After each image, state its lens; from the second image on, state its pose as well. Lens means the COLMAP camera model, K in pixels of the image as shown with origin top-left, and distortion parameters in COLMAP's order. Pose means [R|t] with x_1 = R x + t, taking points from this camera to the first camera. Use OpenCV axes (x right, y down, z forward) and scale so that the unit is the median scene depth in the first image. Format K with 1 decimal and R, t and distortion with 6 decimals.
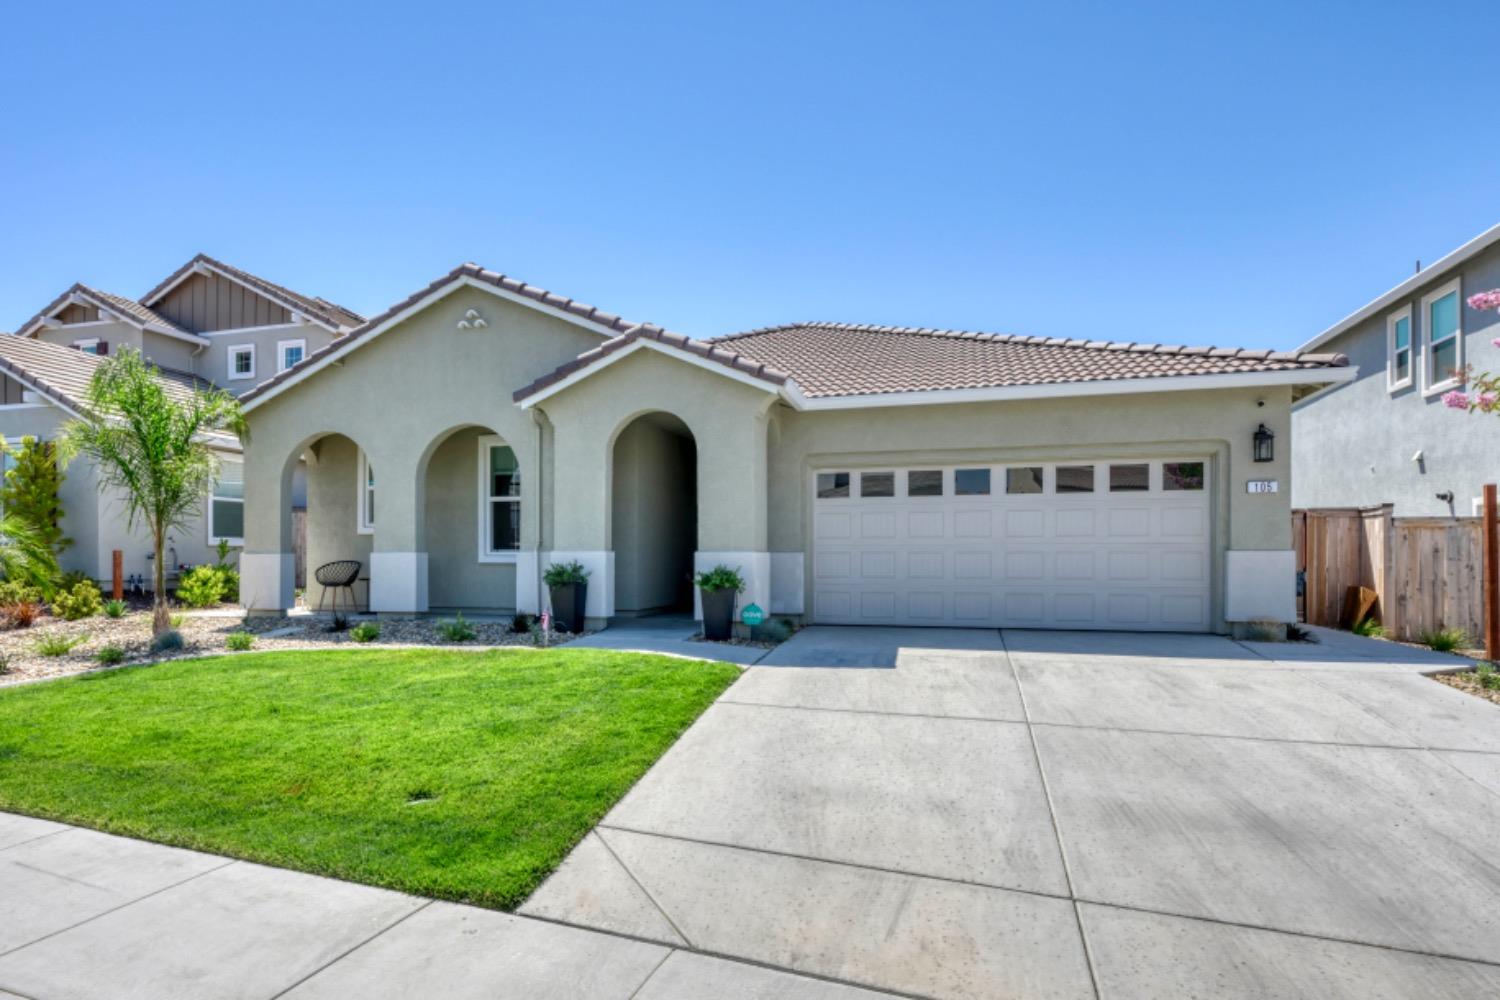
lens RADIAL K [[706.4, 0, 750.5], [0, 706.4, 493.2], [0, 0, 1]] dist [-0.003291, 0.001220]
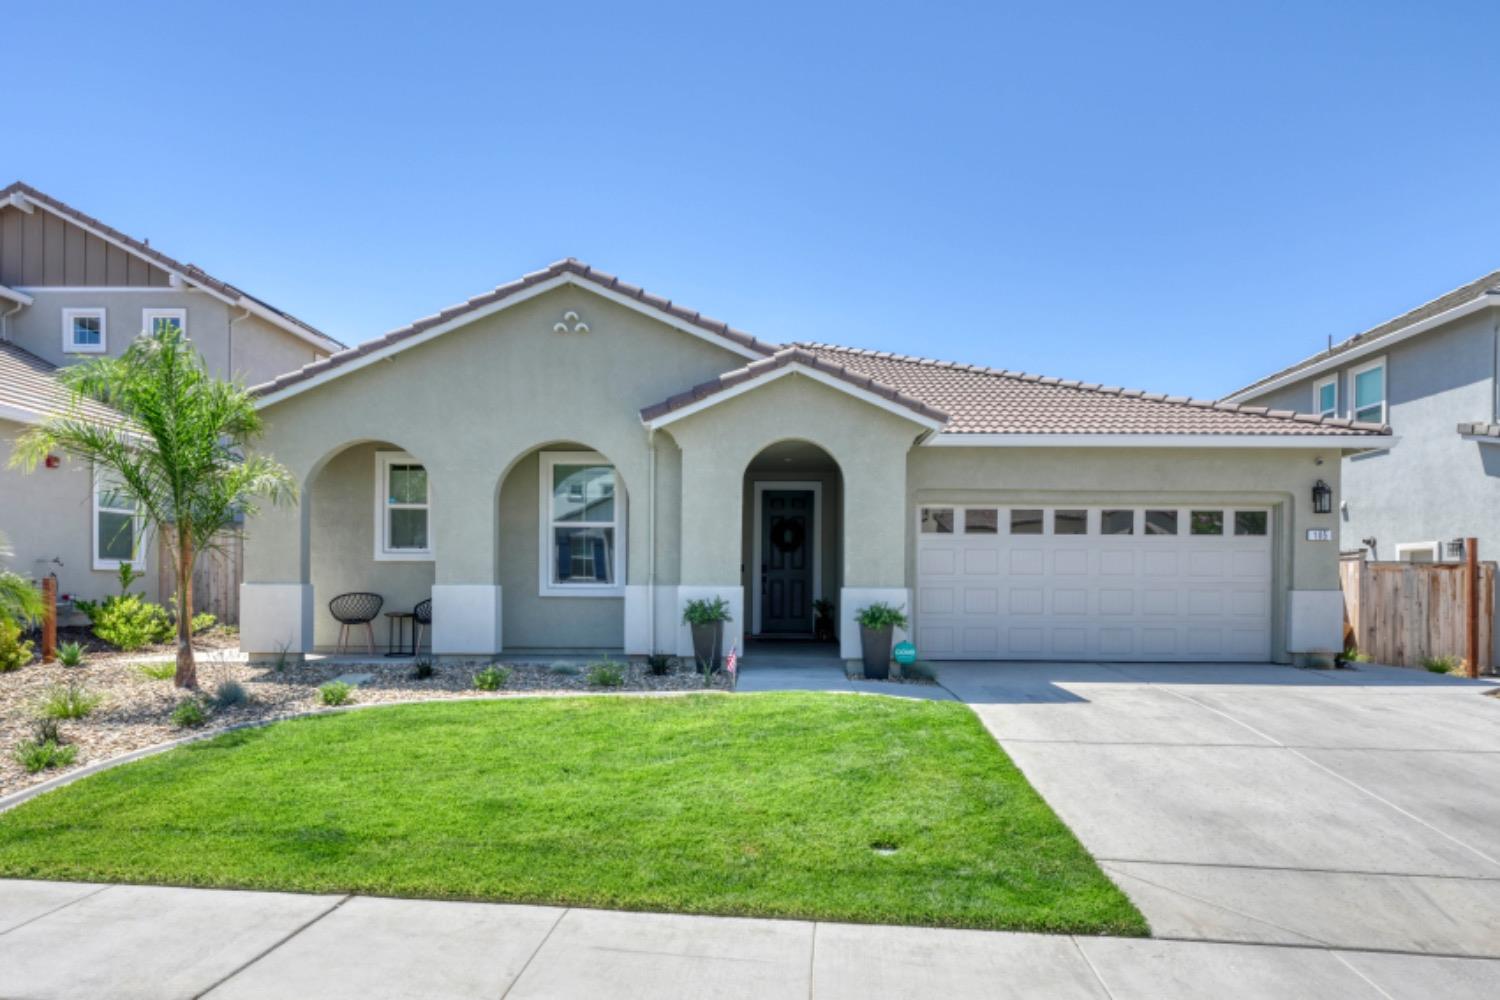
lens RADIAL K [[778.0, 0, 749.3], [0, 778.0, 510.2], [0, 0, 1]] dist [-0.001186, 0.000603]
pose [[0.969530, 0.030569, 0.243060, -0.446592], [-0.030177, 0.999530, -0.005340, -0.013163], [-0.243109, -0.002158, 0.969997, -0.002349]]
